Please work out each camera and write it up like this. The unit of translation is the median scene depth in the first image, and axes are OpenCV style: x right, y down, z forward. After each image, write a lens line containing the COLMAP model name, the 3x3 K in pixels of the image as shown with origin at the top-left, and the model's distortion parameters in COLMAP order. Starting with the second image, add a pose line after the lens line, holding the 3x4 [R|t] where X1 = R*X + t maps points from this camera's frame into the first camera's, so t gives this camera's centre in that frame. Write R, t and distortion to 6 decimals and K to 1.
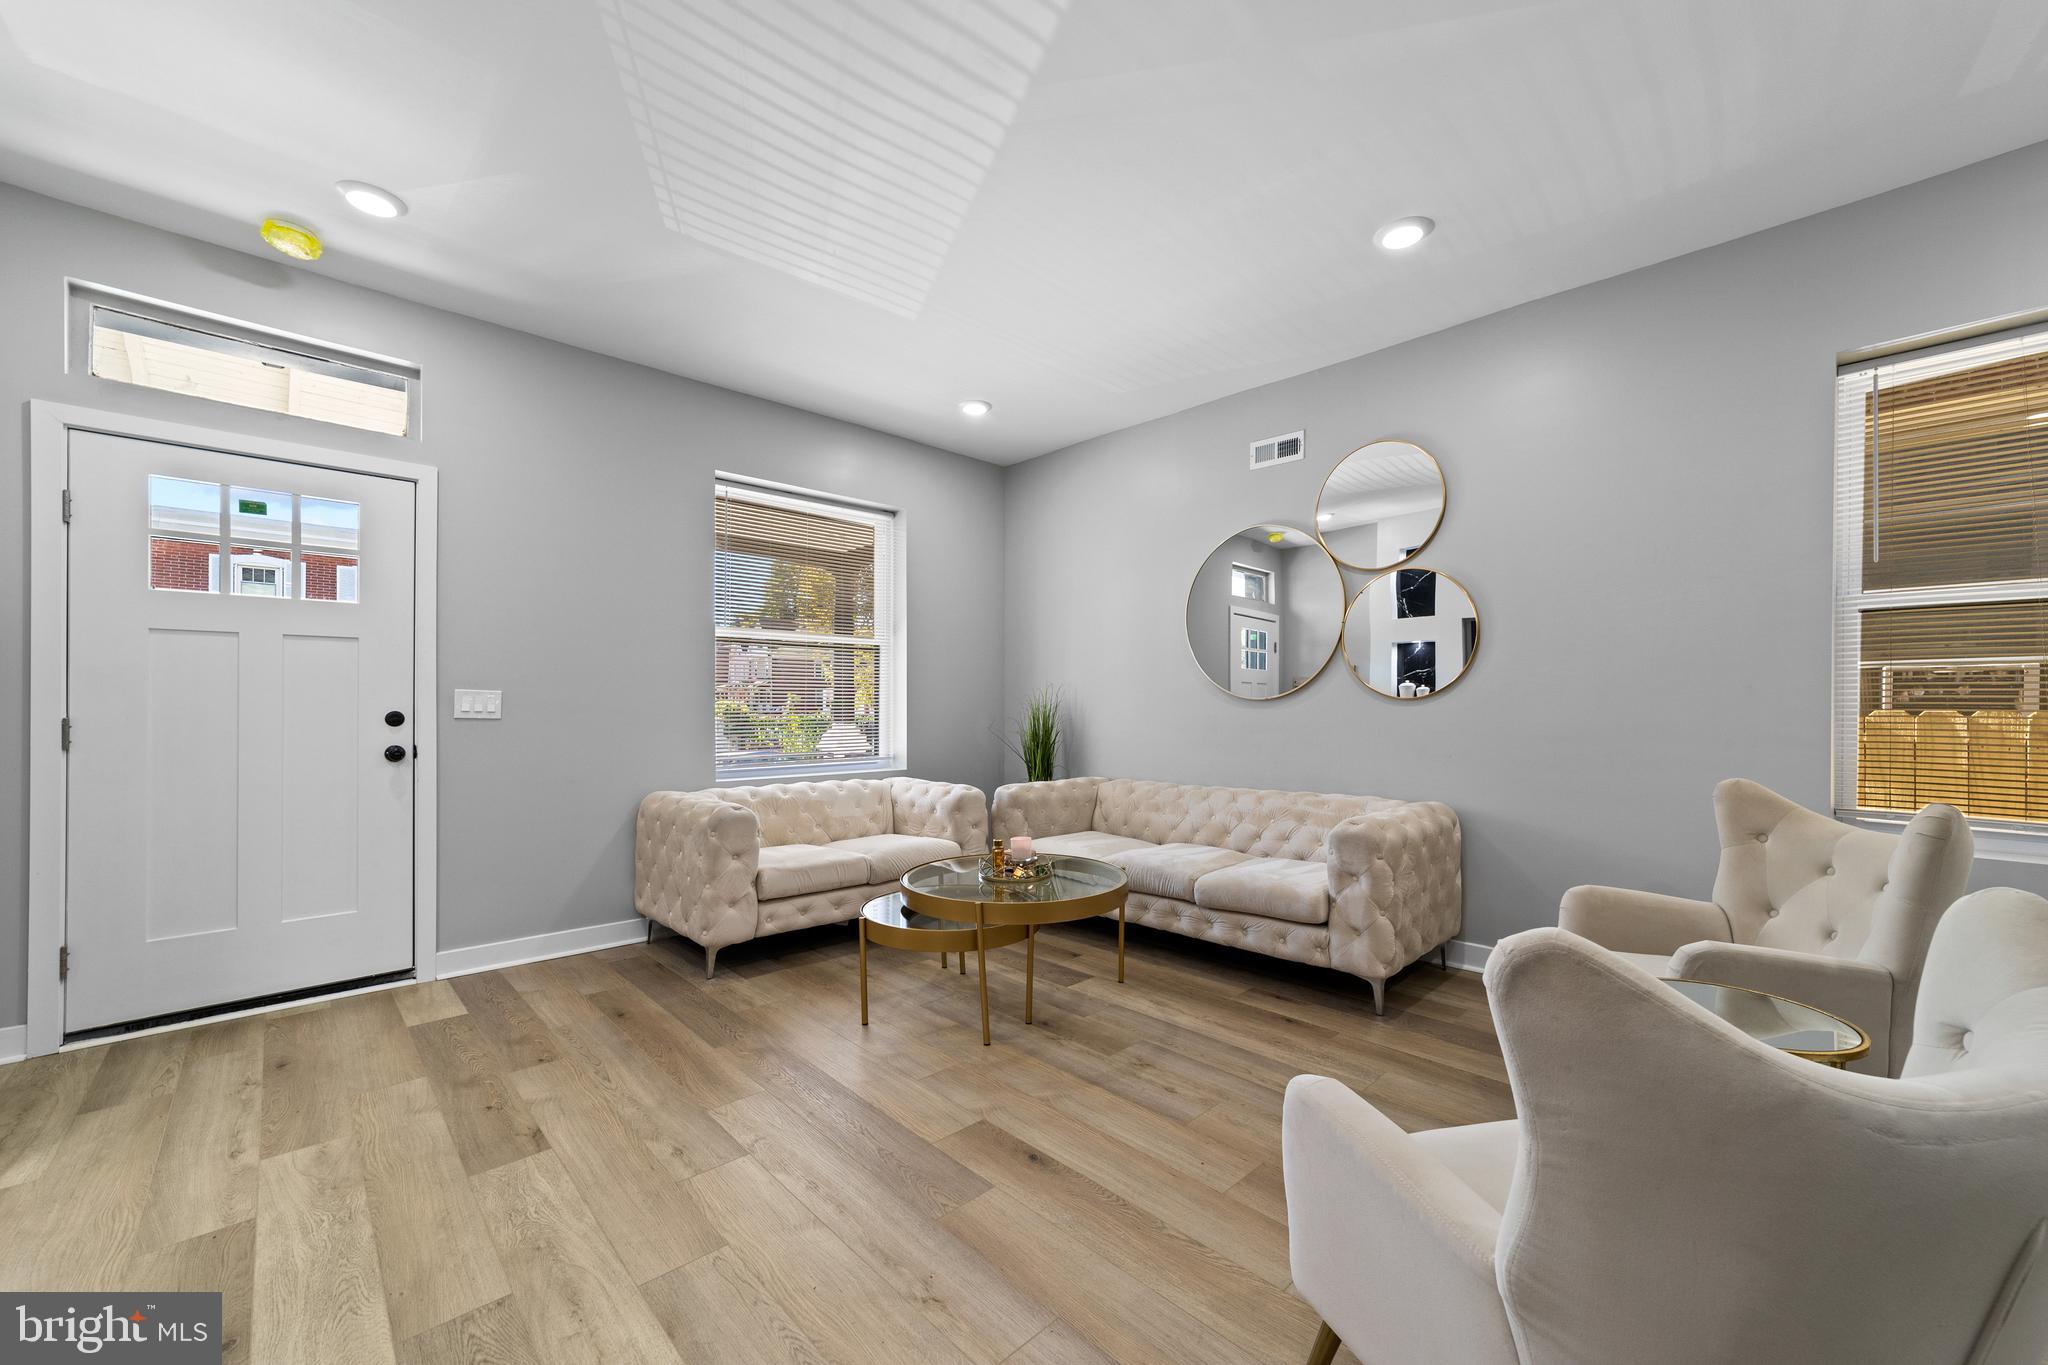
lens RADIAL K [[794.3, 0, 1034.3], [0, 794.3, 701.3], [0, 0, 1]] dist [-0.014073, 0.005841]
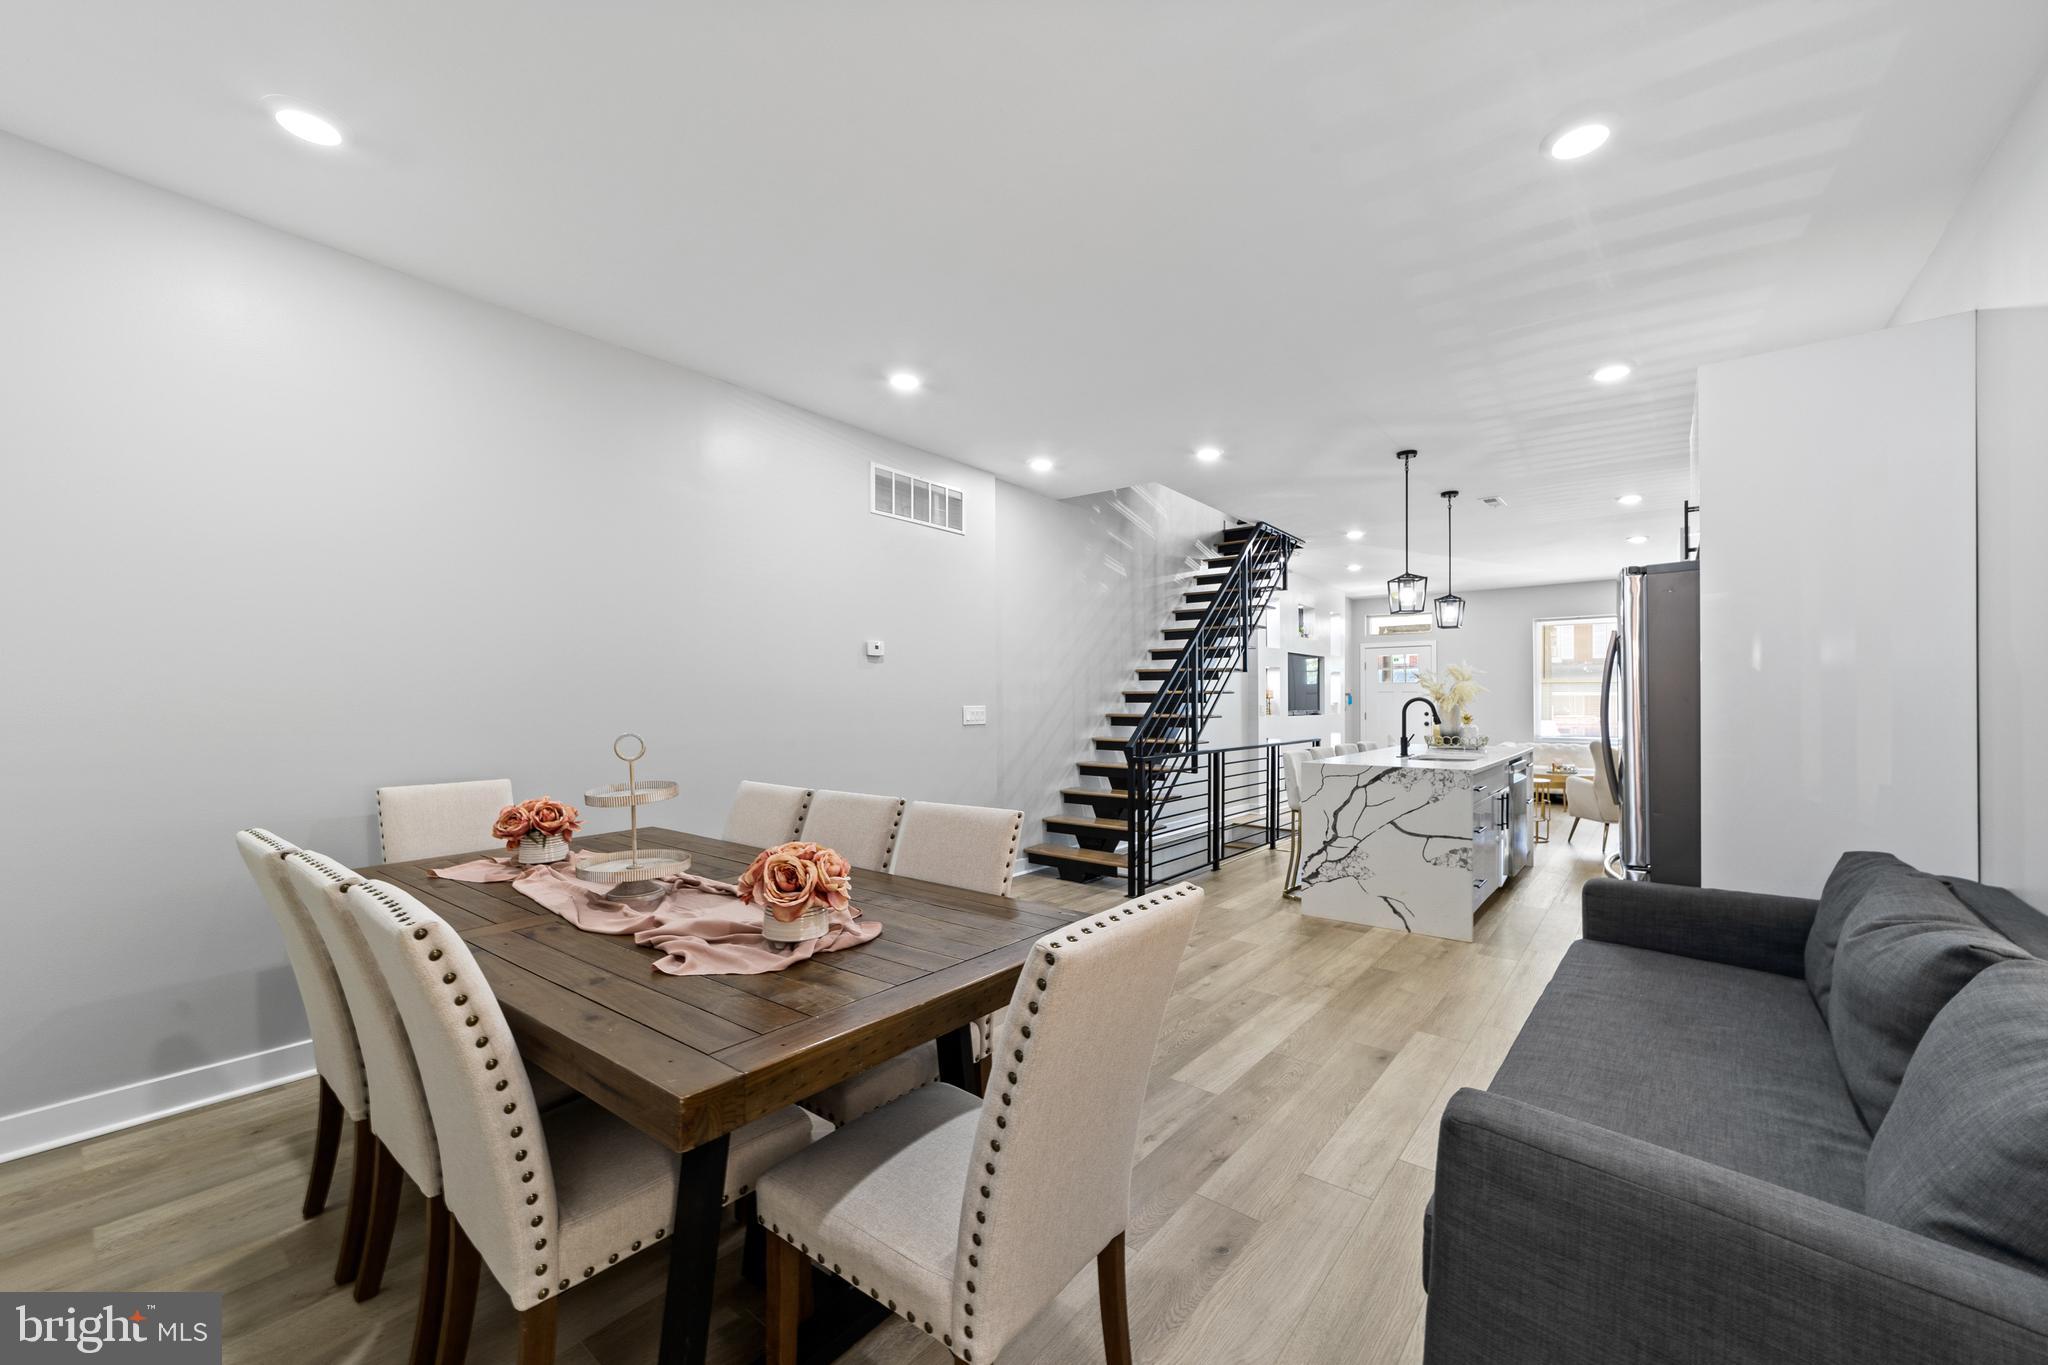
lens RADIAL K [[794.3, 0, 1029.3], [0, 794.3, 695.5], [0, 0, 1]] dist [-0.014073, 0.005841]
pose [[0.124051, -0.009444, -0.992231, 2.774354], [0.002981, 0.999954, -0.009145, -0.037097], [0.992271, -0.001824, 0.124073, -1.340372]]
